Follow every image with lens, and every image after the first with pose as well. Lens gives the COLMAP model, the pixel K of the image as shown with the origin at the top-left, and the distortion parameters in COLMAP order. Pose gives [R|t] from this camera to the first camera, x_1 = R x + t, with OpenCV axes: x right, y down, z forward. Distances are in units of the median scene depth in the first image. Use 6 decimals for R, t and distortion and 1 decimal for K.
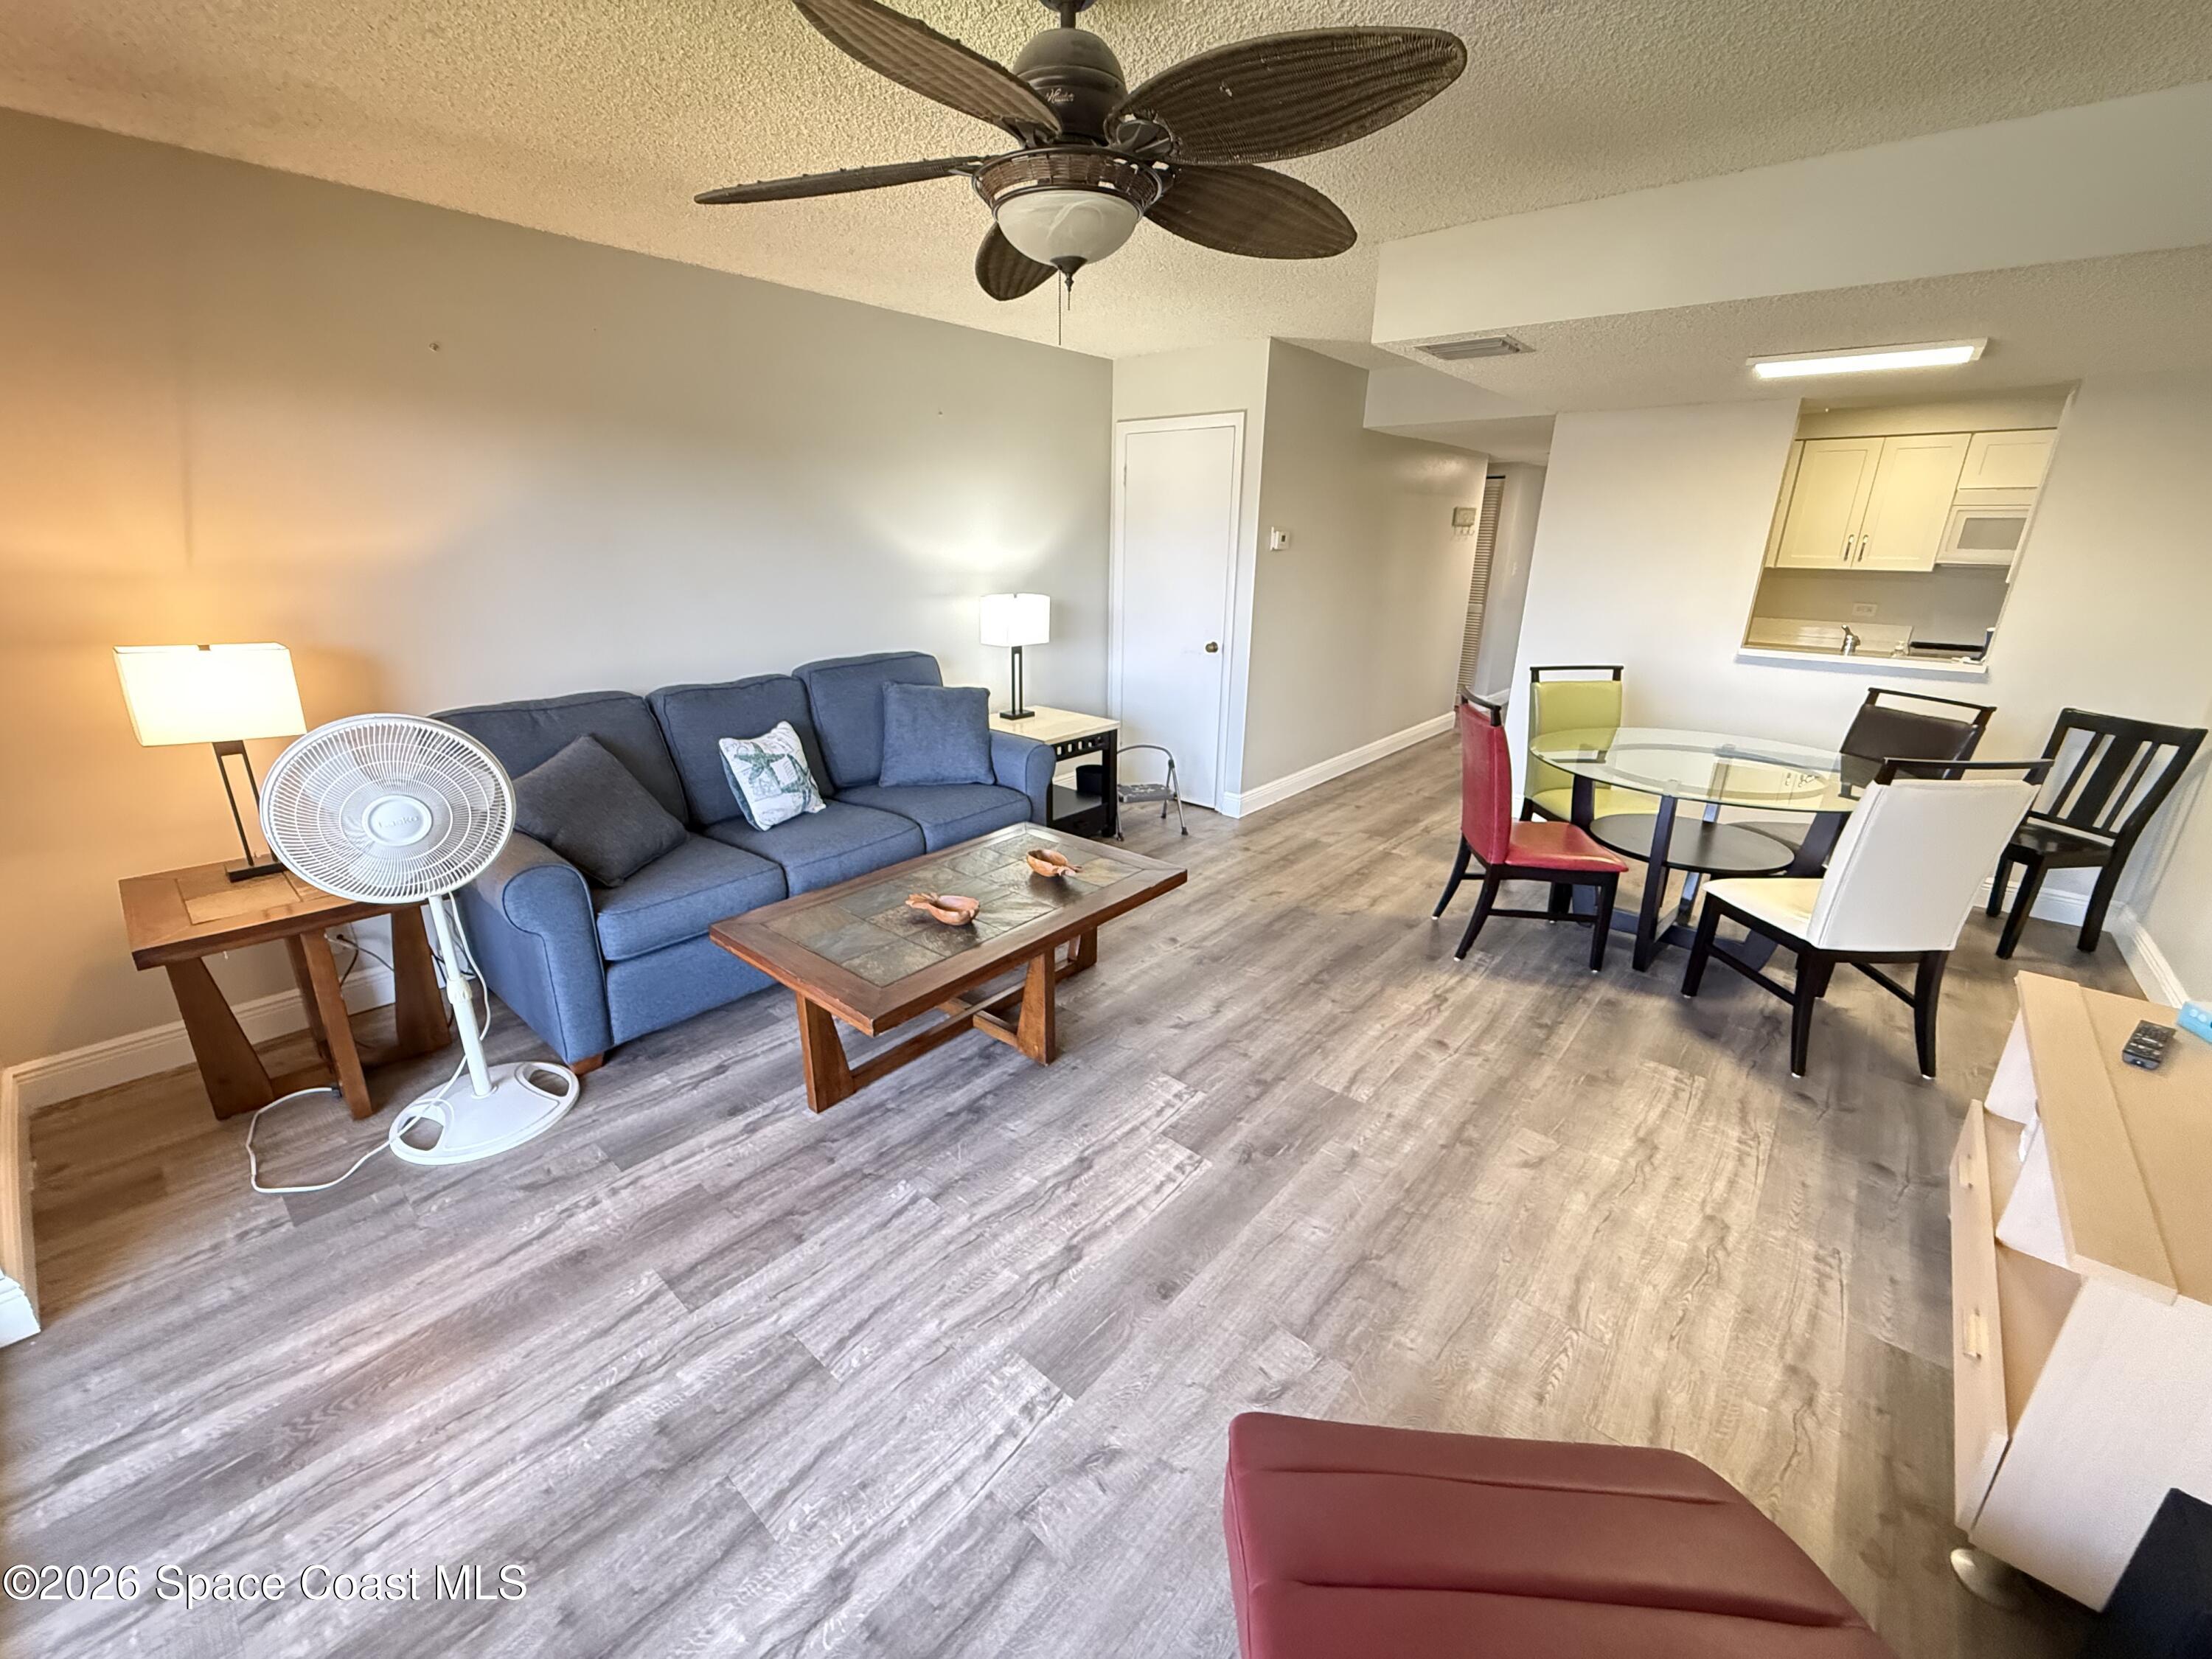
lens RADIAL K [[885.5, 0, 1101.5], [0, 885.5, 829.9], [0, 0, 1]] dist [-0.000490, 0.000078]
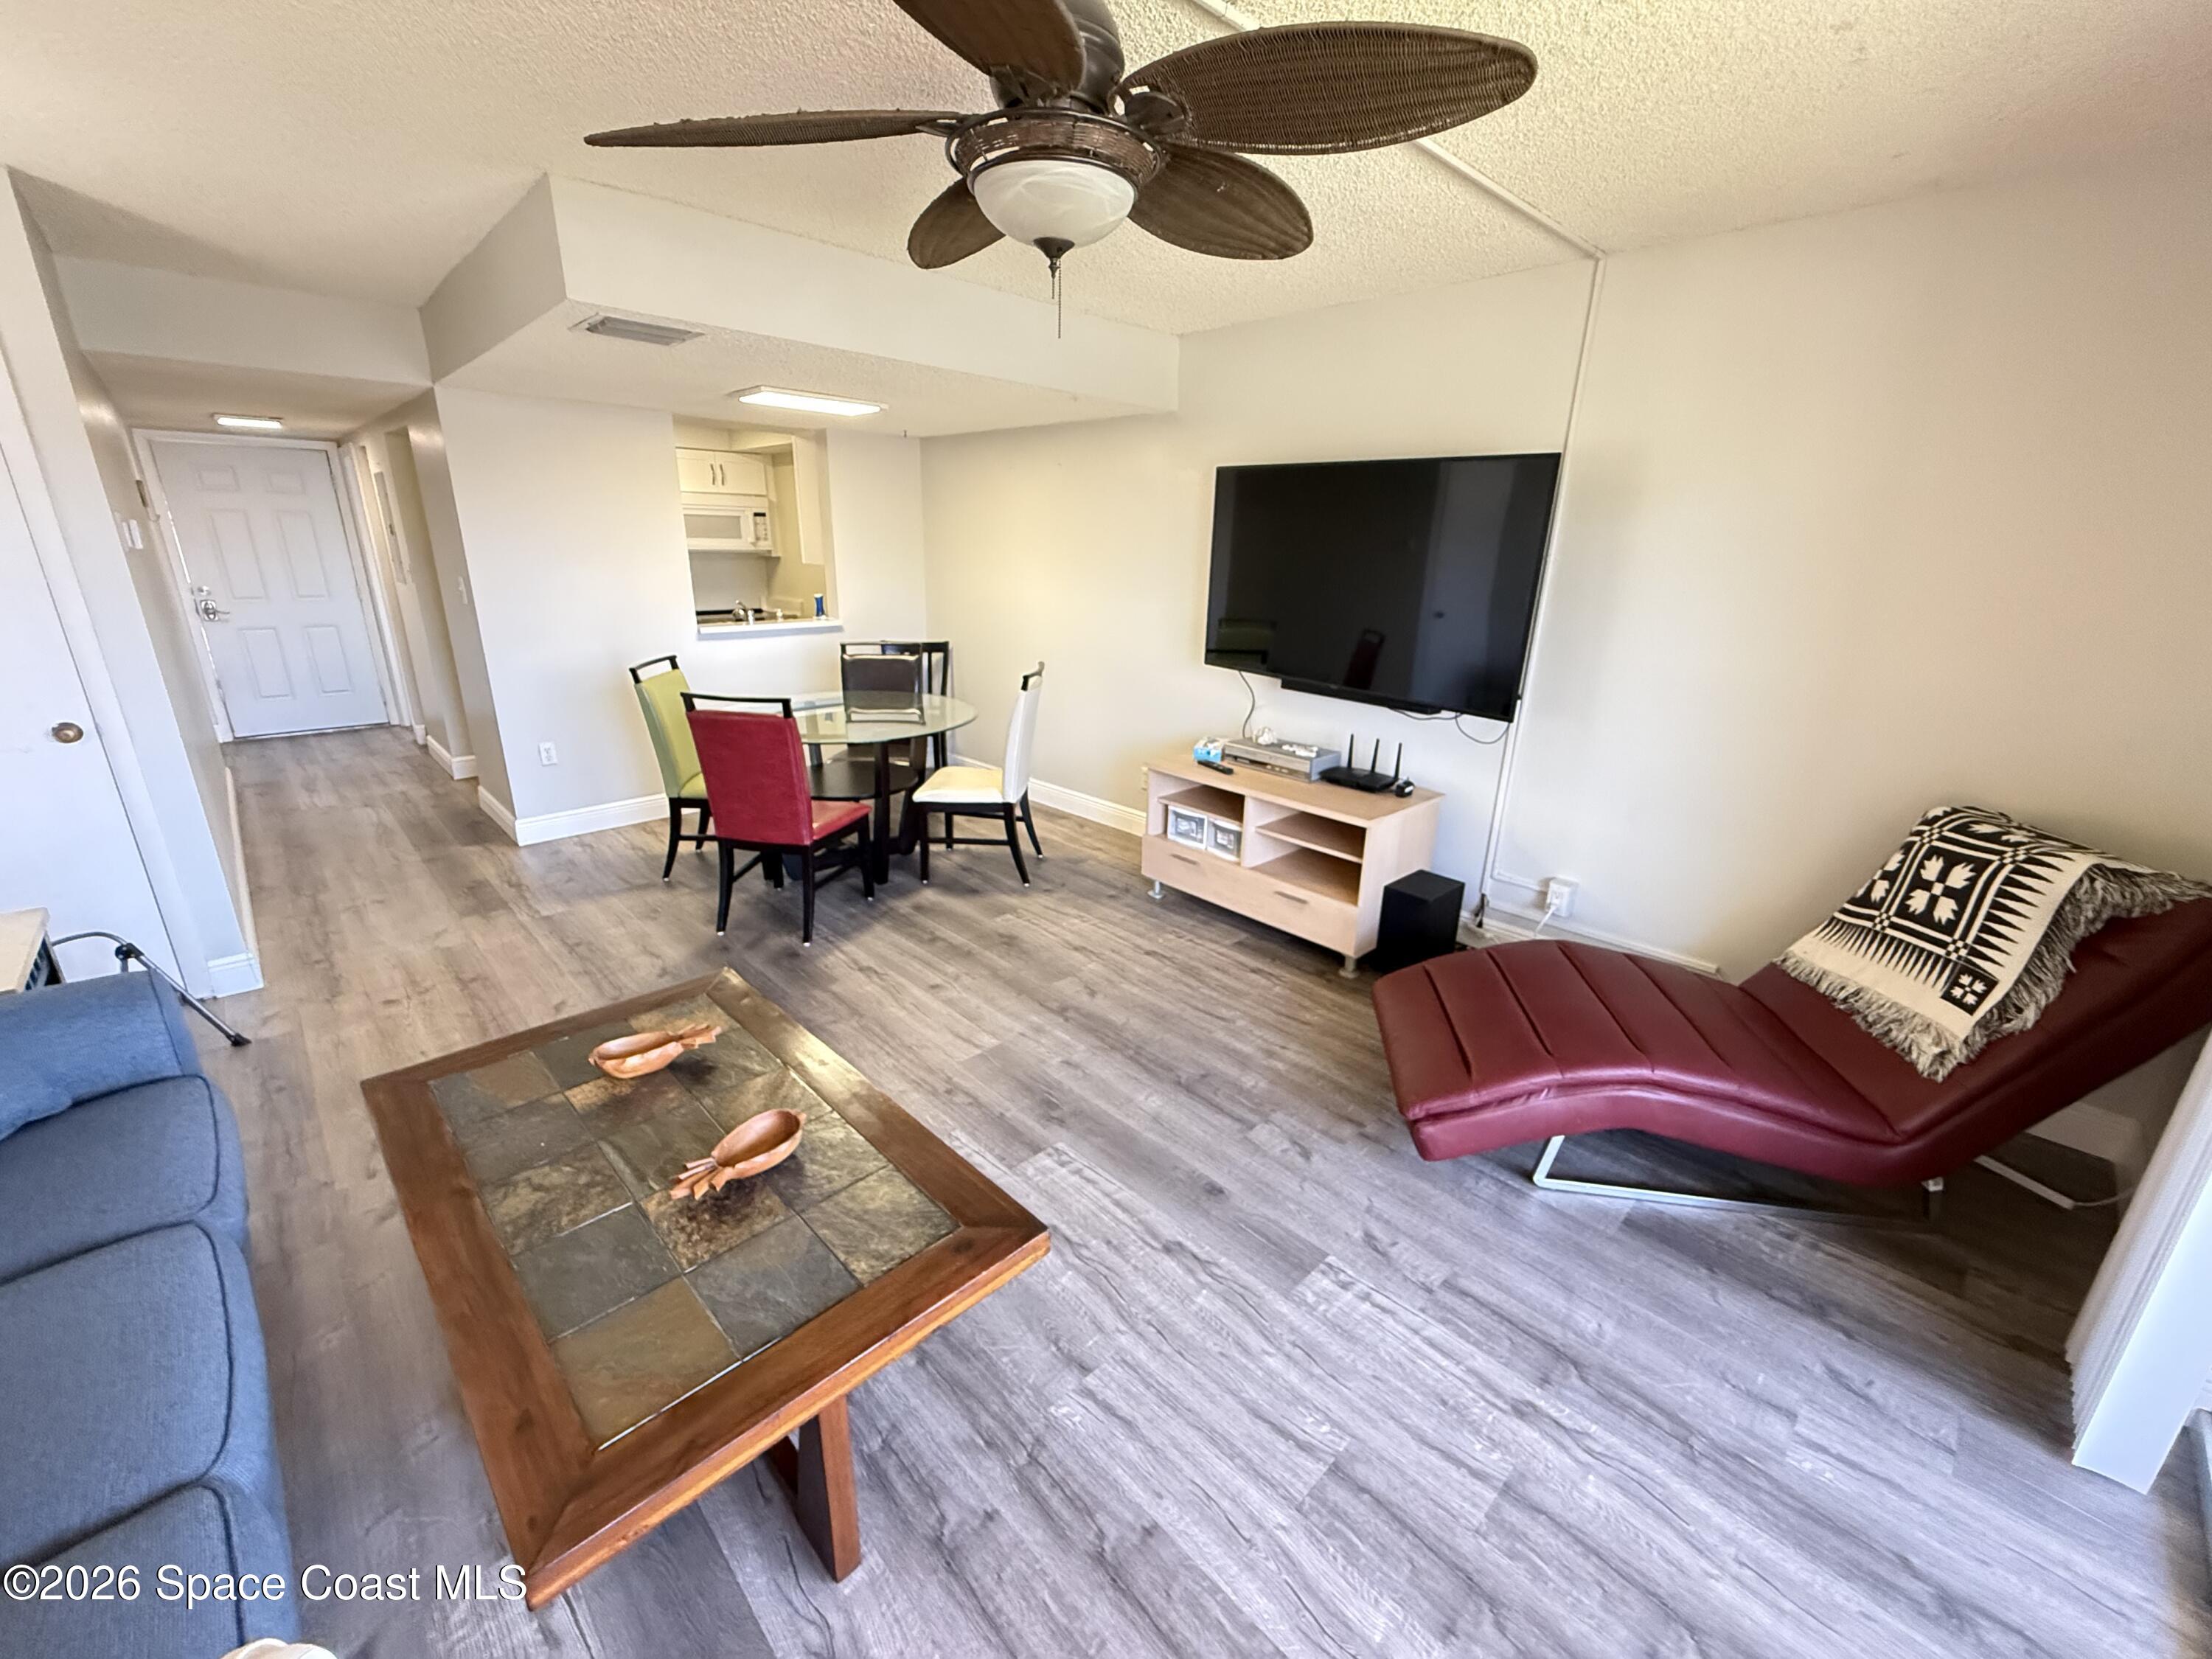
lens RADIAL K [[885.5, 0, 1101.5], [0, 885.5, 829.9], [0, 0, 1]] dist [-0.000490, 0.000078]
pose [[0.088450, -0.320141, 0.943232, -0.972138], [0.300386, 0.911431, 0.281180, -0.317133], [-0.949708, 0.258463, 0.176781, 0.877698]]
